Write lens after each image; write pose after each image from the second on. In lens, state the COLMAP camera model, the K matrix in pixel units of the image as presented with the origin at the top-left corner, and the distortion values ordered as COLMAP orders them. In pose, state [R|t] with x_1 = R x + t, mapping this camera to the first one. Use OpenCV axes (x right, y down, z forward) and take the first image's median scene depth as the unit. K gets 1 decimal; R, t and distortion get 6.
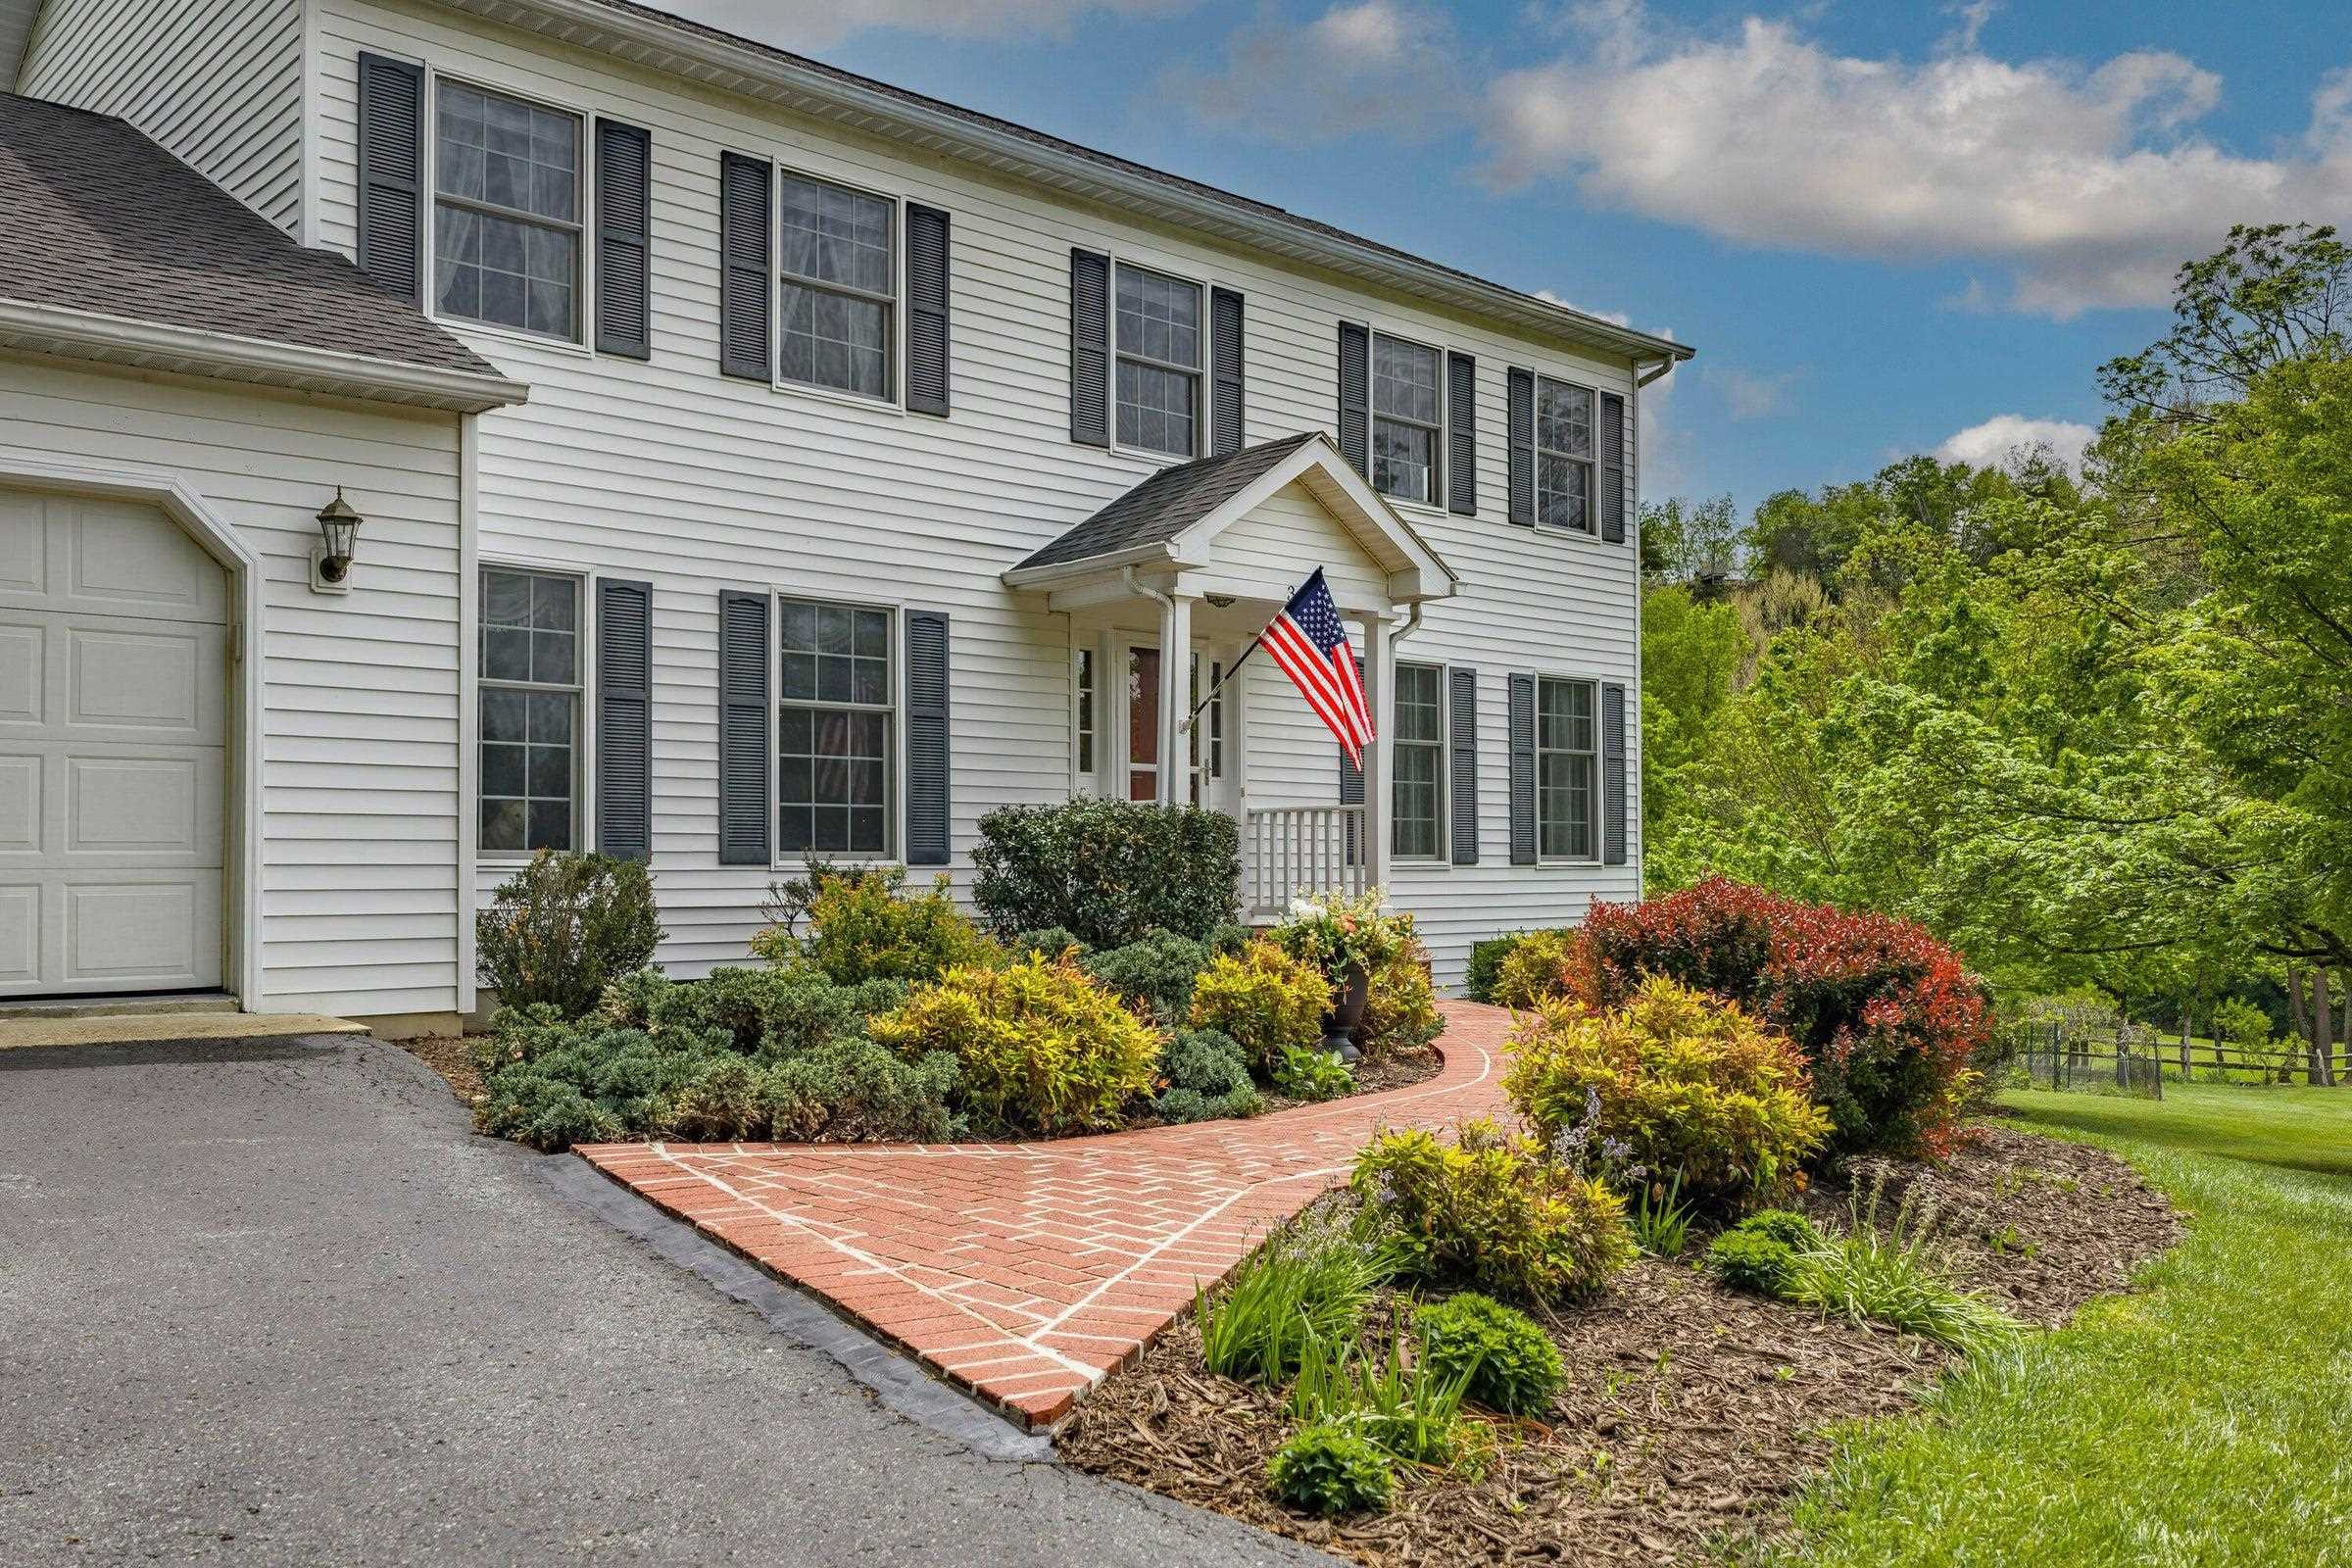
lens RADIAL K [[2008.7, 0, 1165.0], [0, 2008.7, 796.5], [0, 0, 1]] dist [0.019014, 0.010465]
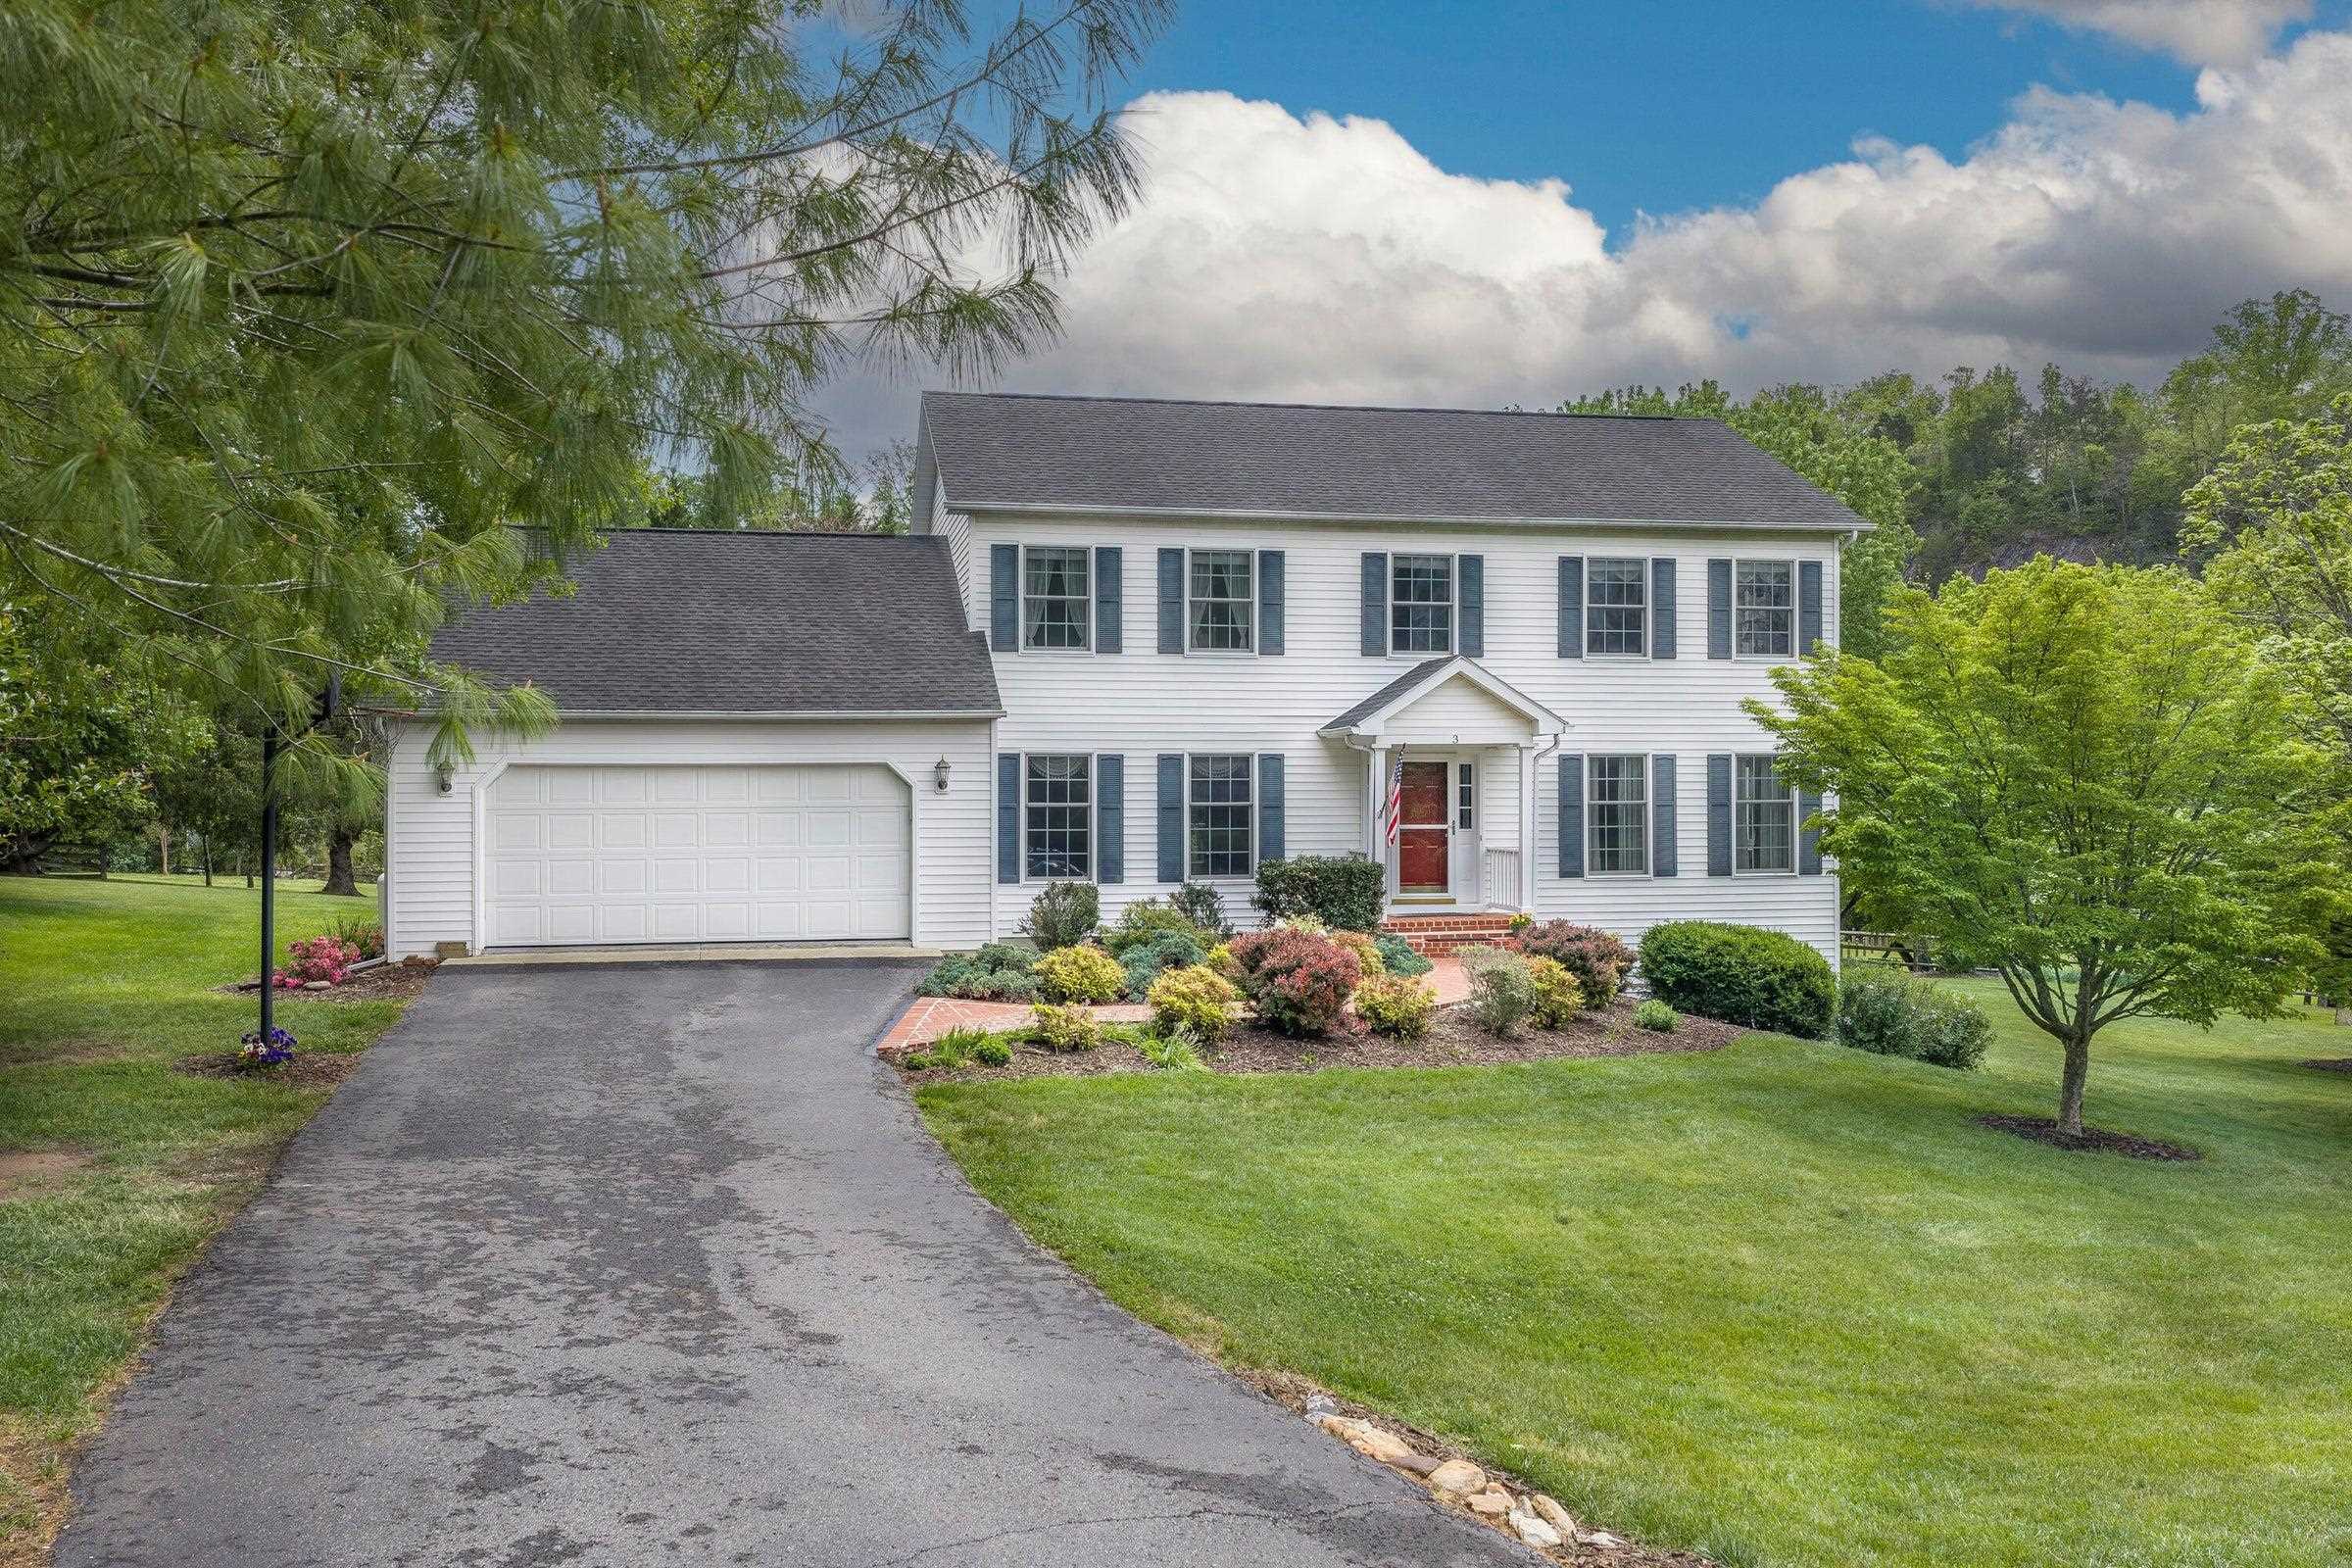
lens RADIAL K [[2008.7, 0, 1160.0], [0, 2008.7, 780.8], [0, 0, 1]] dist [0.019014, 0.010465]
pose [[0.843127, 0.001523, -0.537712, 0.933305], [0.021844, 0.999074, 0.037081, -0.153674], [0.537270, -0.043009, 0.842313, -0.808509]]
